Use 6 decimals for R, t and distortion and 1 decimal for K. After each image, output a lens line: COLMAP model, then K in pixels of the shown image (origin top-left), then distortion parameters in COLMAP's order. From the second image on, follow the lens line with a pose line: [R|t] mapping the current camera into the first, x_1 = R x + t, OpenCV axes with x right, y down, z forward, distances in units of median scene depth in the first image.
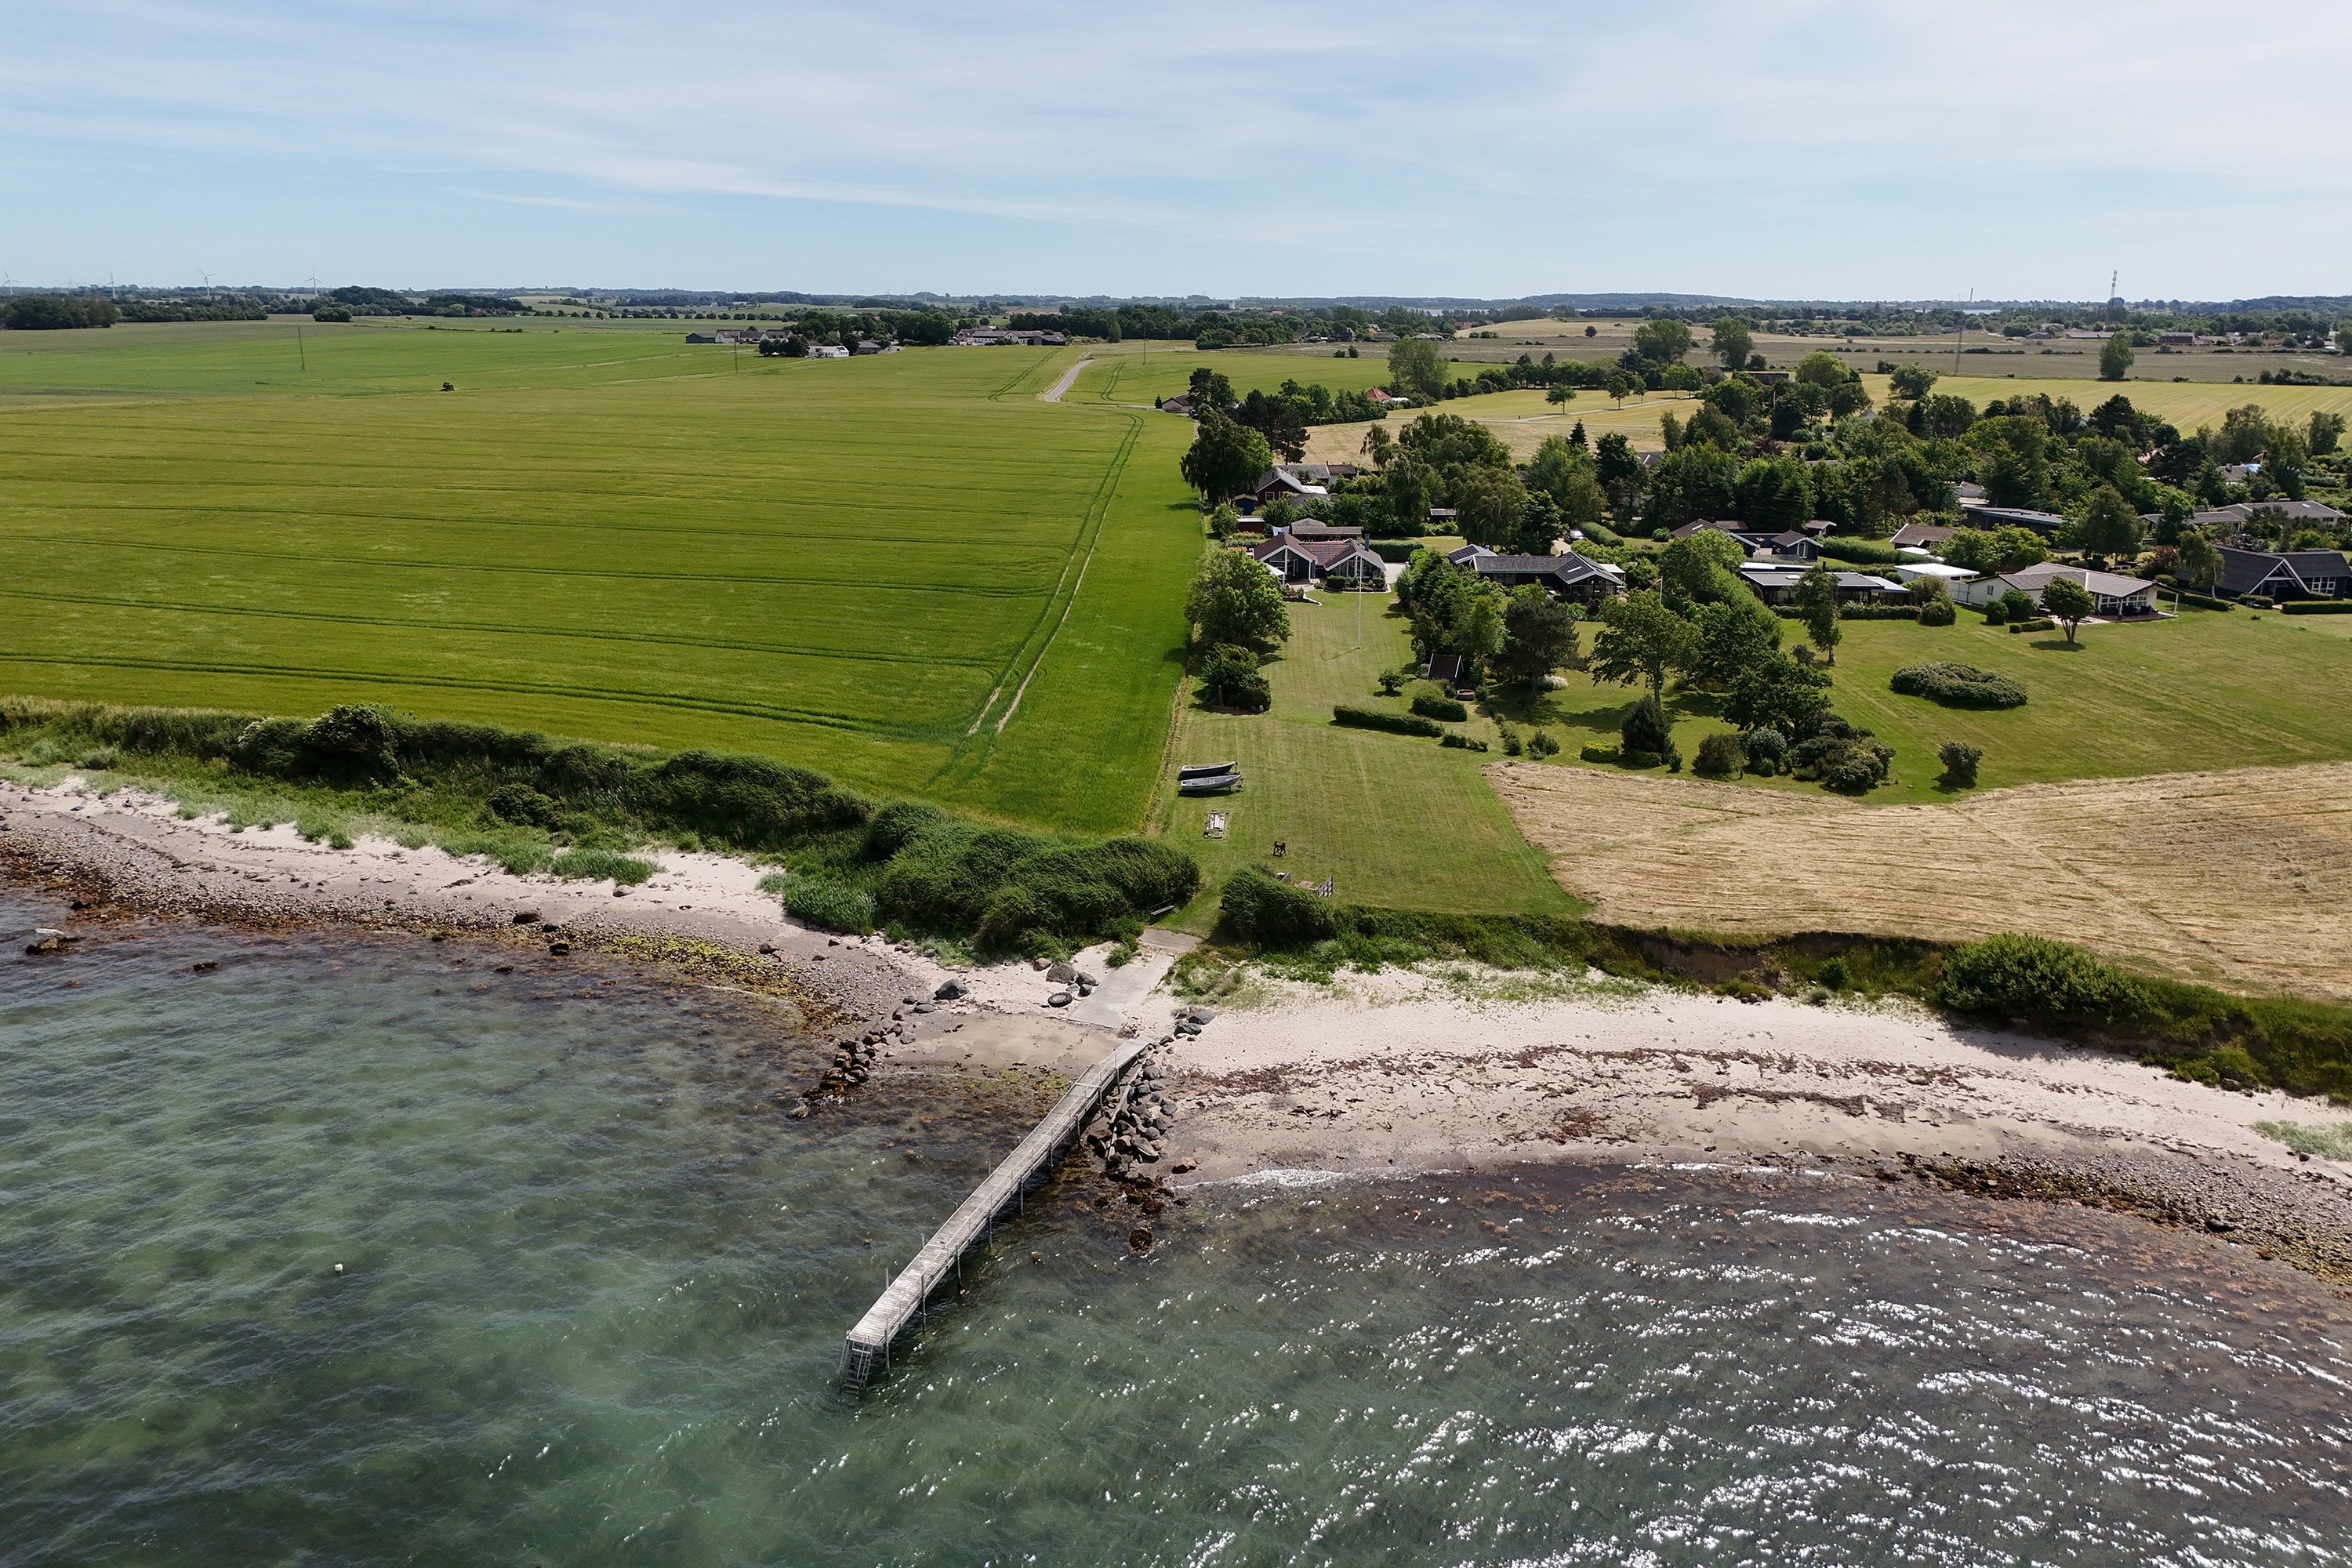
lens RADIAL K [[1690.5, 0, 1176.0], [0, 1690.5, 784.0], [0, 0, 1]] dist [0.068323, -0.057647]
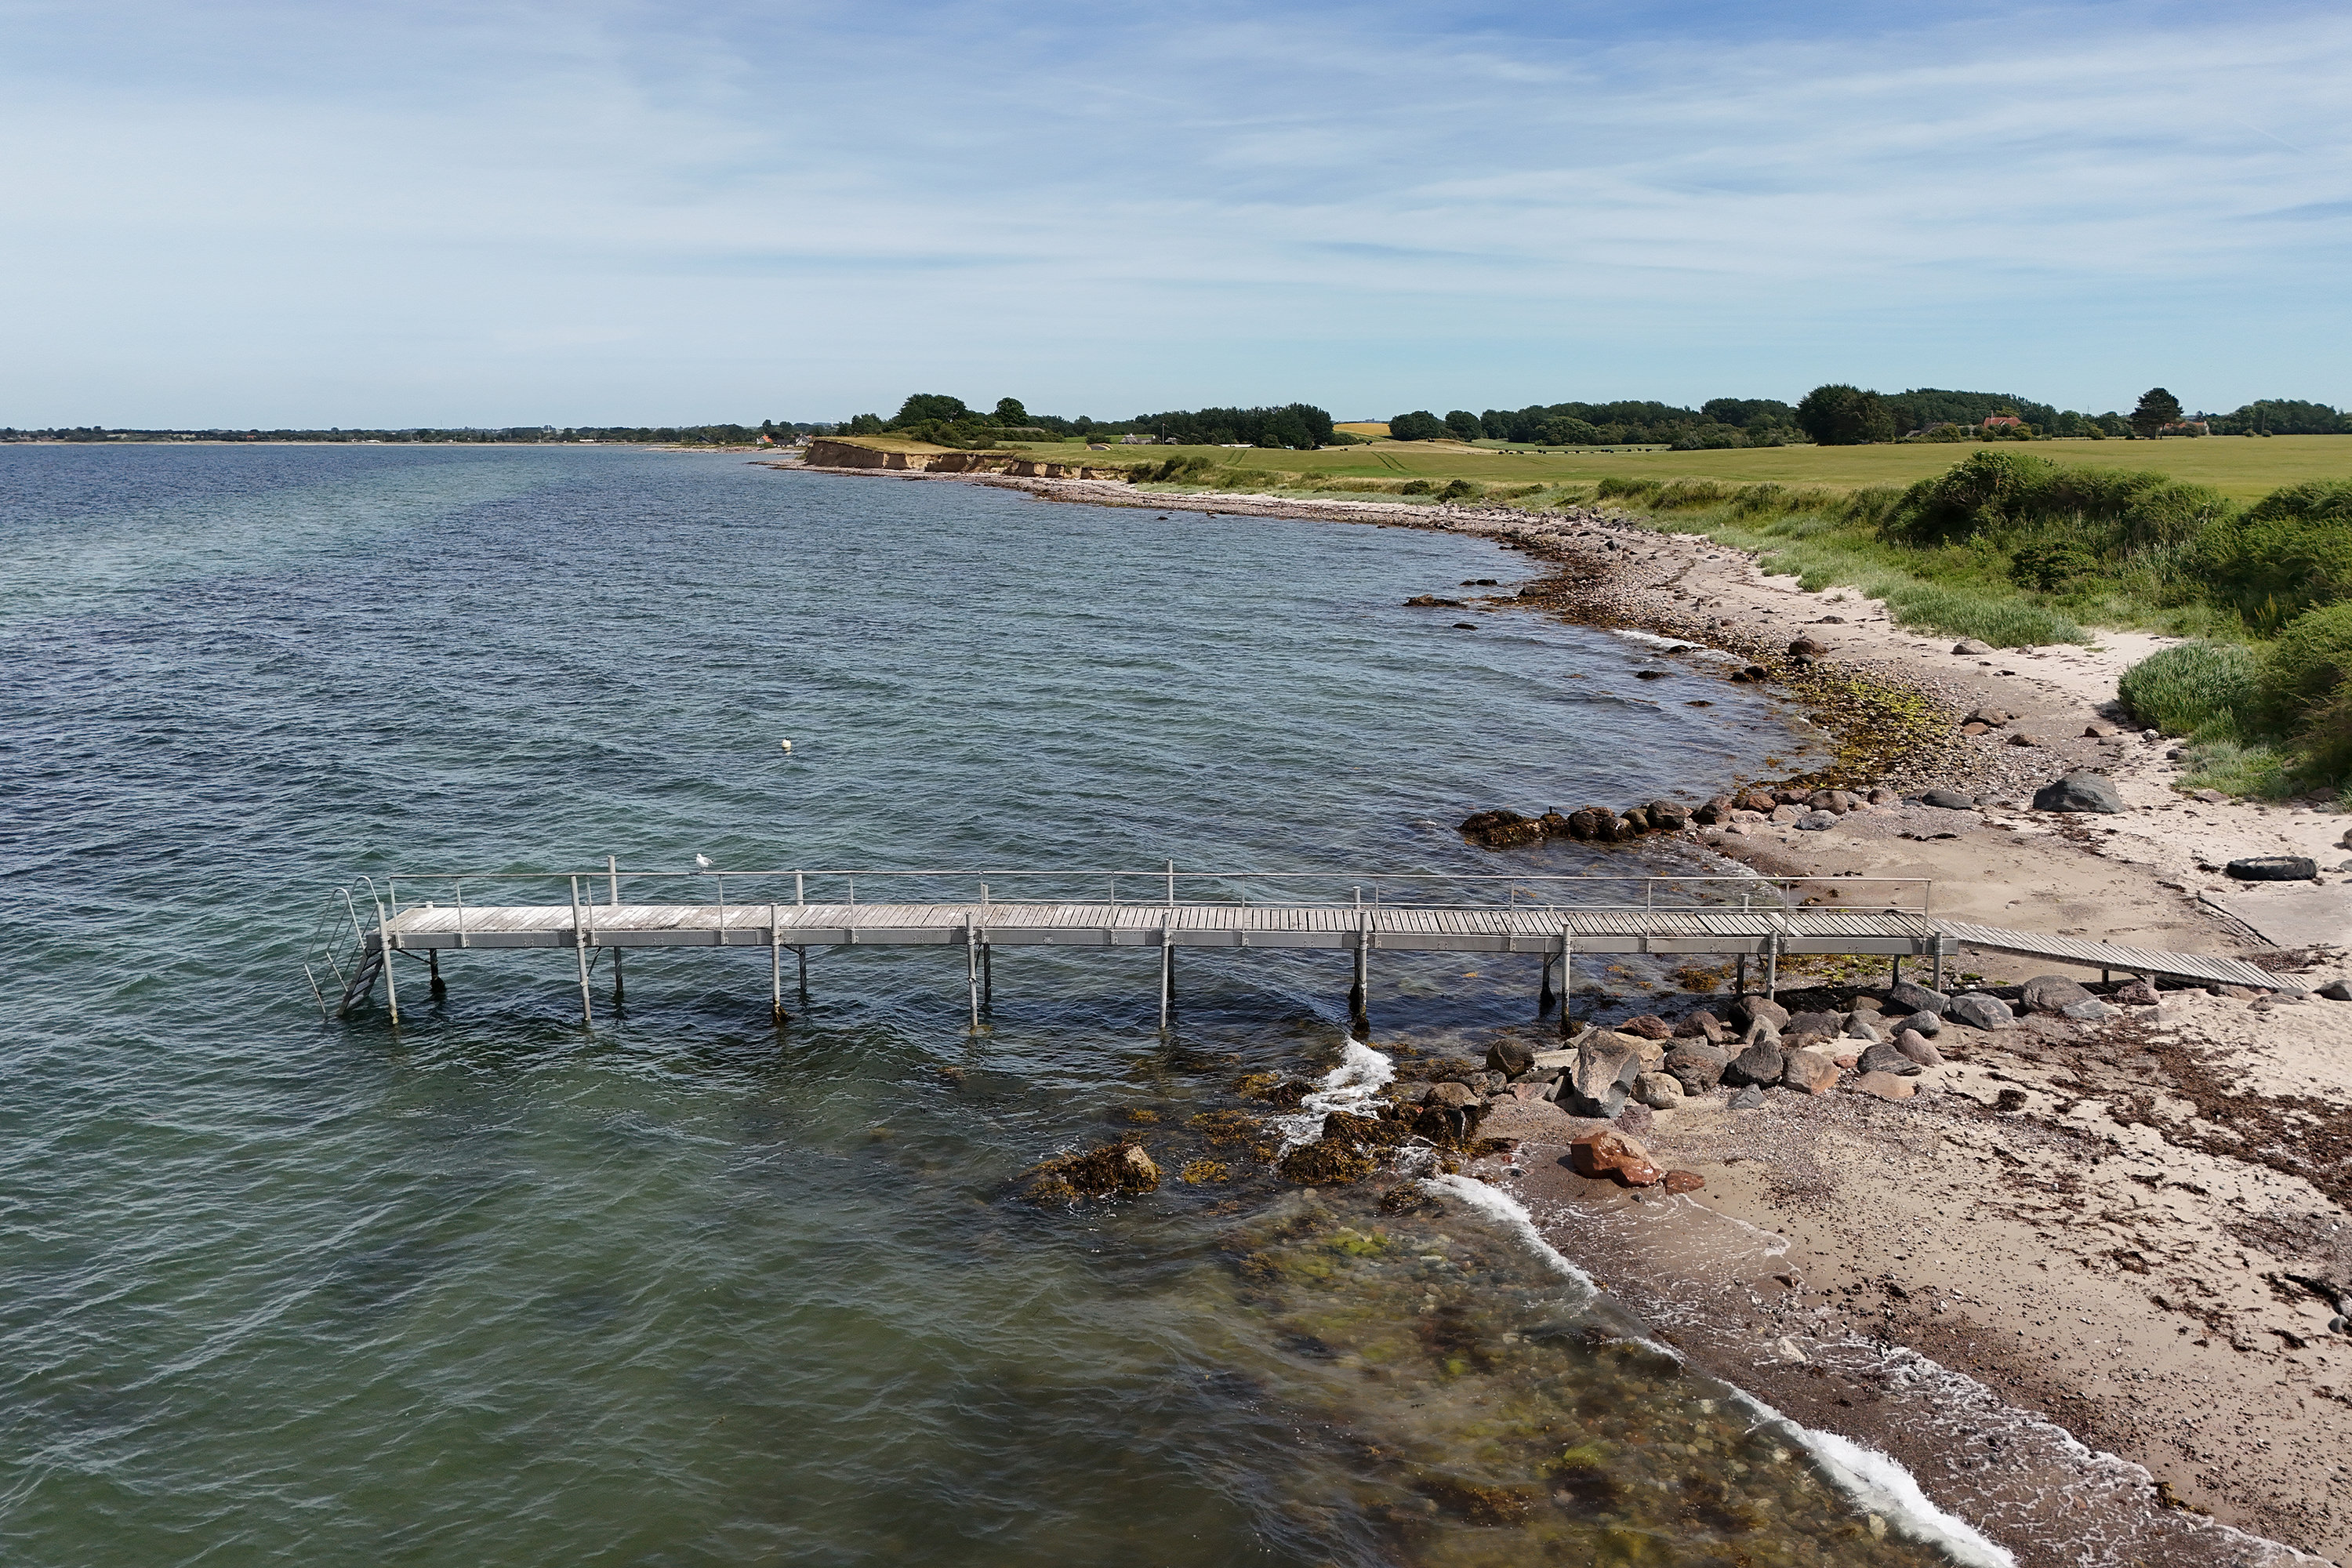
lens RADIAL K [[1690.5, 0, 1176.0], [0, 1690.5, 784.0], [0, 0, 1]] dist [0.068323, -0.057647]
pose [[0.272864, 0.185998, -0.943902, 0.173681], [-0.242601, 0.962728, 0.119576, 0.111423], [0.930962, 0.196364, 0.307817, 0.621145]]
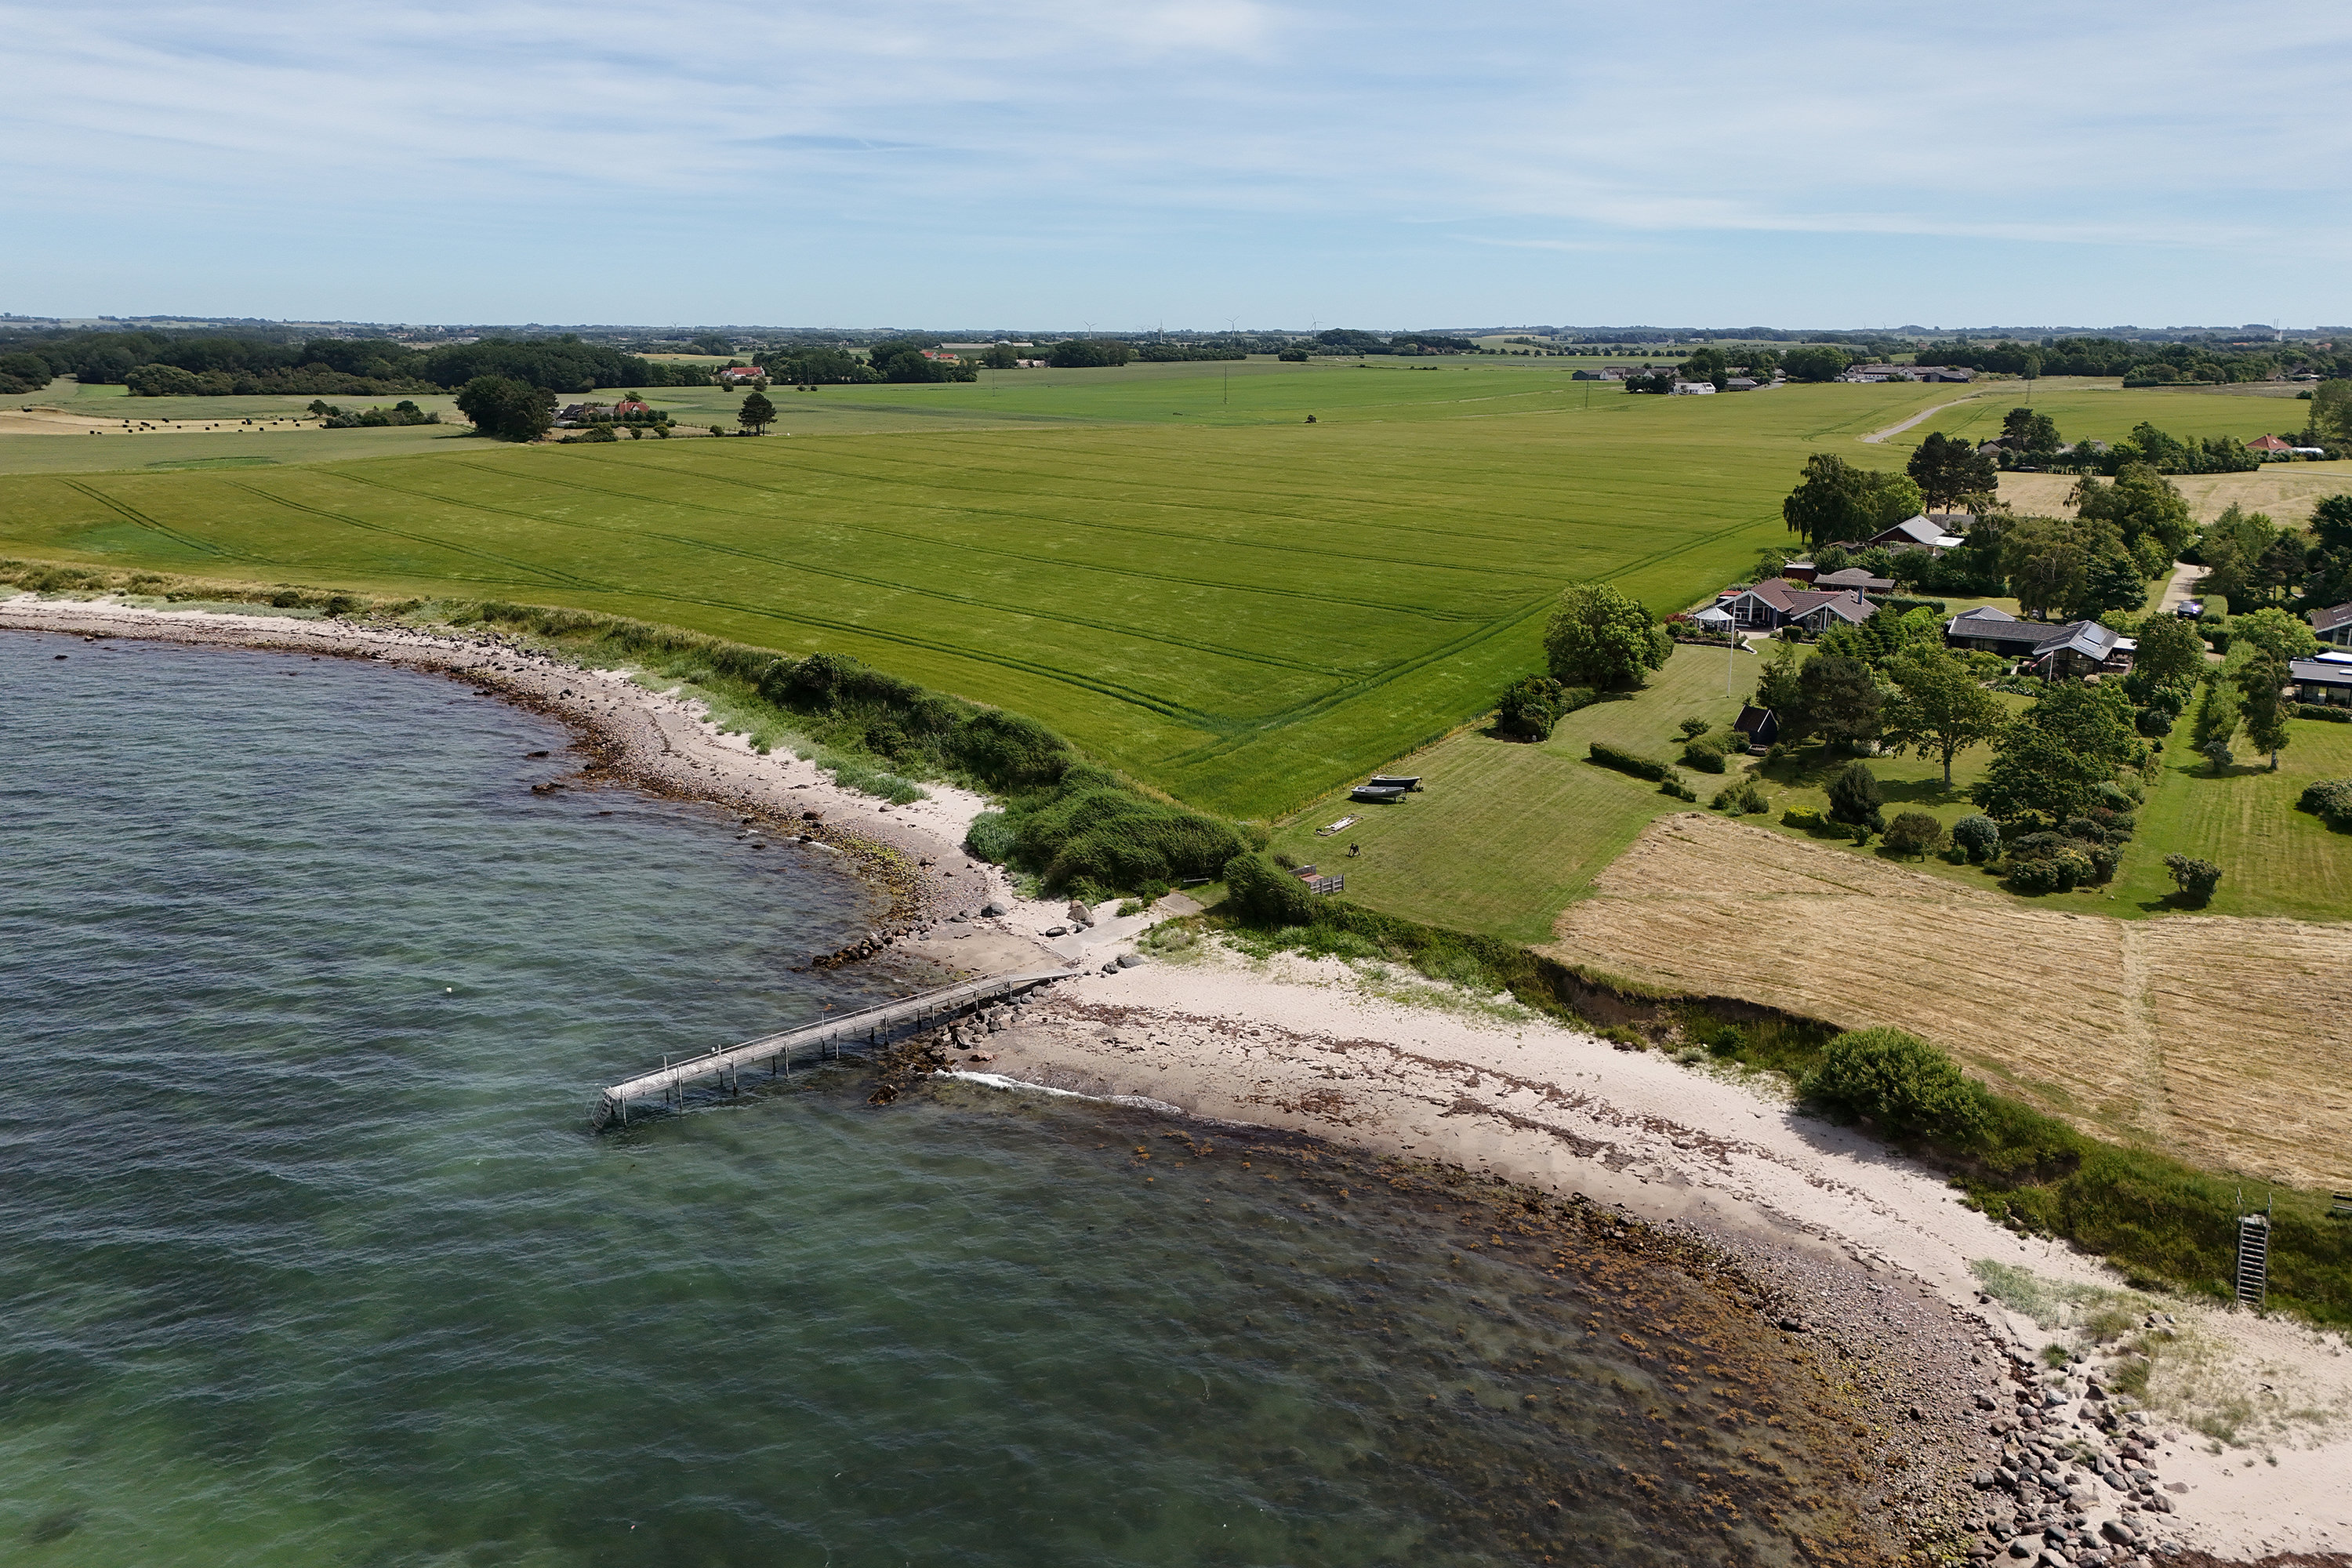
lens RADIAL K [[1690.5, 0, 1176.0], [0, 1690.5, 784.0], [0, 0, 1]] dist [0.068323, -0.057647]
pose [[0.864567, 0.127314, -0.486123, 0.513347], [-0.136982, 0.990448, 0.015773, -0.005127], [0.483487, 0.052953, 0.873748, -0.003082]]
